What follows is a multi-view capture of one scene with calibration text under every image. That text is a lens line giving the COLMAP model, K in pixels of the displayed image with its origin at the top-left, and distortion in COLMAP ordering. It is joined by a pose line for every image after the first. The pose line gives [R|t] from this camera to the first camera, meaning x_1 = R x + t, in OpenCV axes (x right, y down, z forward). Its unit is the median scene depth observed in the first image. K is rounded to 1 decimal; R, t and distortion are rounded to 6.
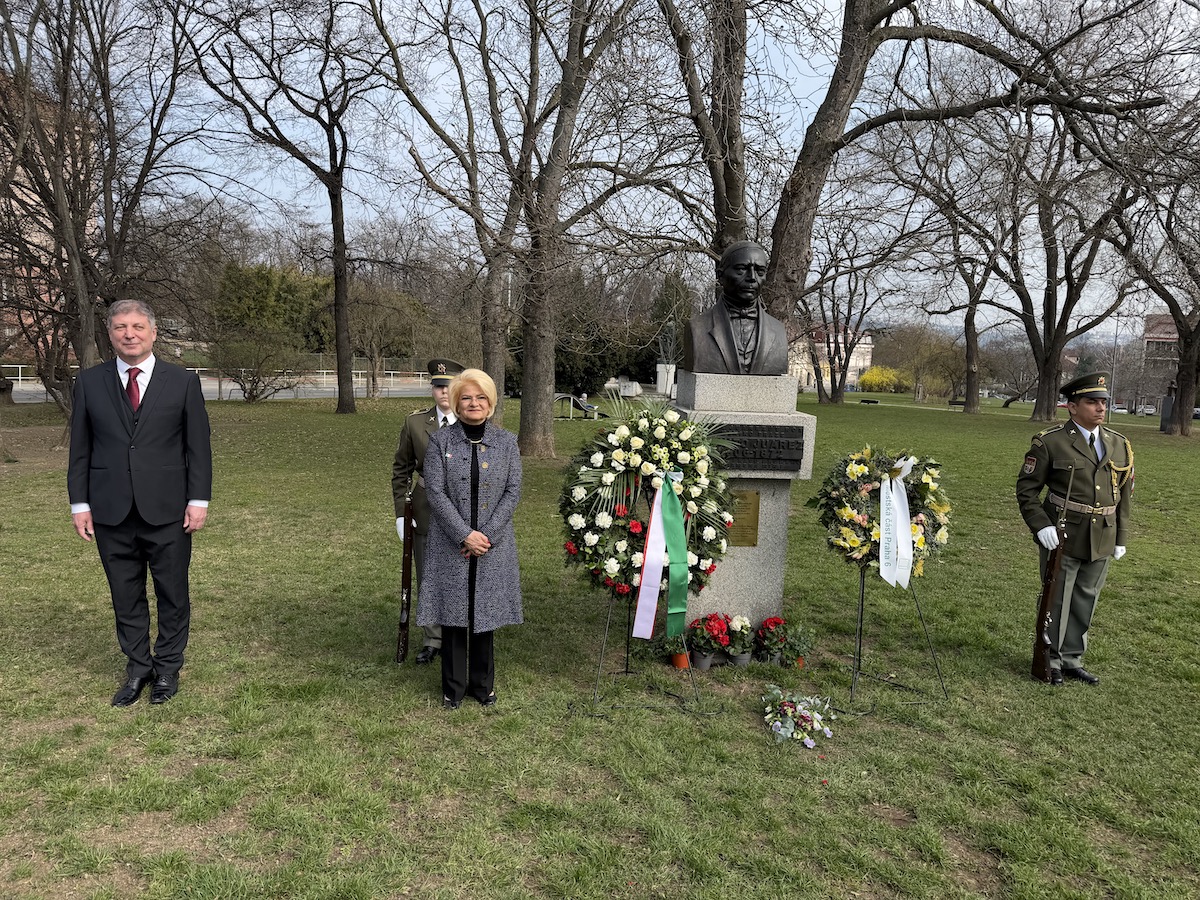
lens RADIAL K [[832.2, 0, 600.0], [0, 832.2, 450.0], [0, 0, 1]] dist [0.040043, -0.048345]
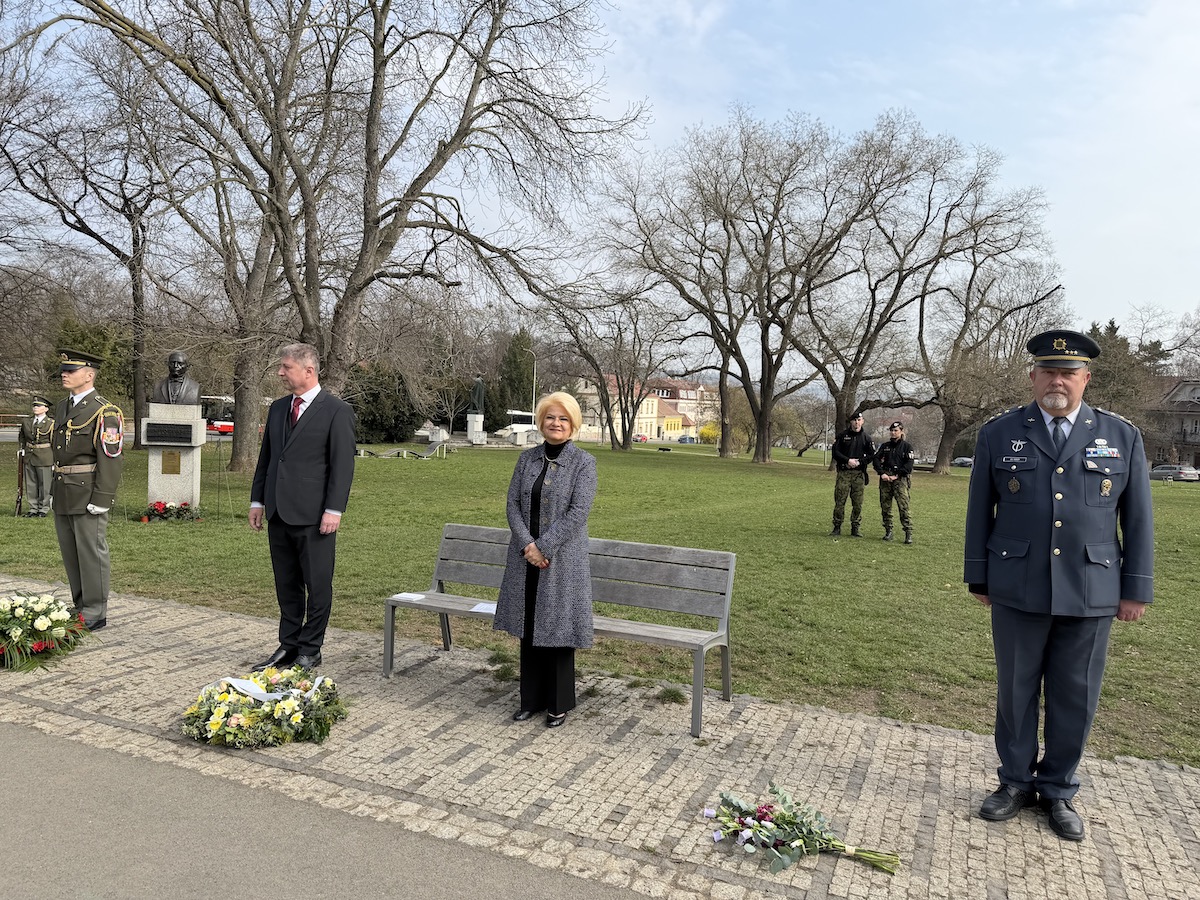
lens RADIAL K [[830.7, 0, 604.4], [0, 830.7, 454.1], [0, 0, 1]] dist [0.044764, -0.053411]
pose [[0.991481, 0.003848, 0.130192, 0.242481], [0.003920, 0.998229, -0.059356, 0.045458], [-0.130190, 0.059360, 0.989711, -0.353294]]
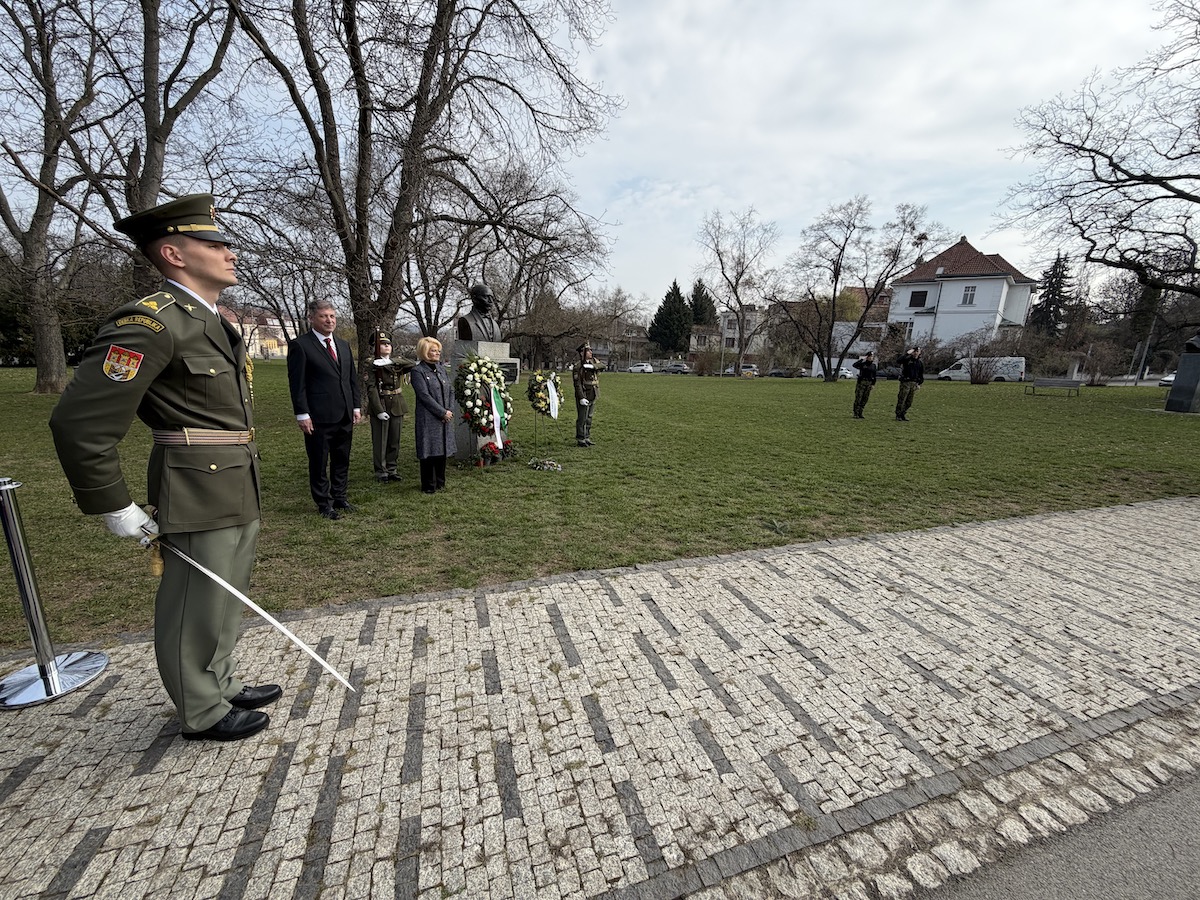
lens RADIAL K [[485.3, 0, 596.1], [0, 485.3, 445.2], [0, 0, 1]] dist [-0.001119, -0.000401]
pose [[0.657743, -0.156210, 0.736867, -0.119970], [0.076439, 0.987052, 0.141016, 0.004802], [-0.749354, -0.036427, 0.661167, -0.028427]]
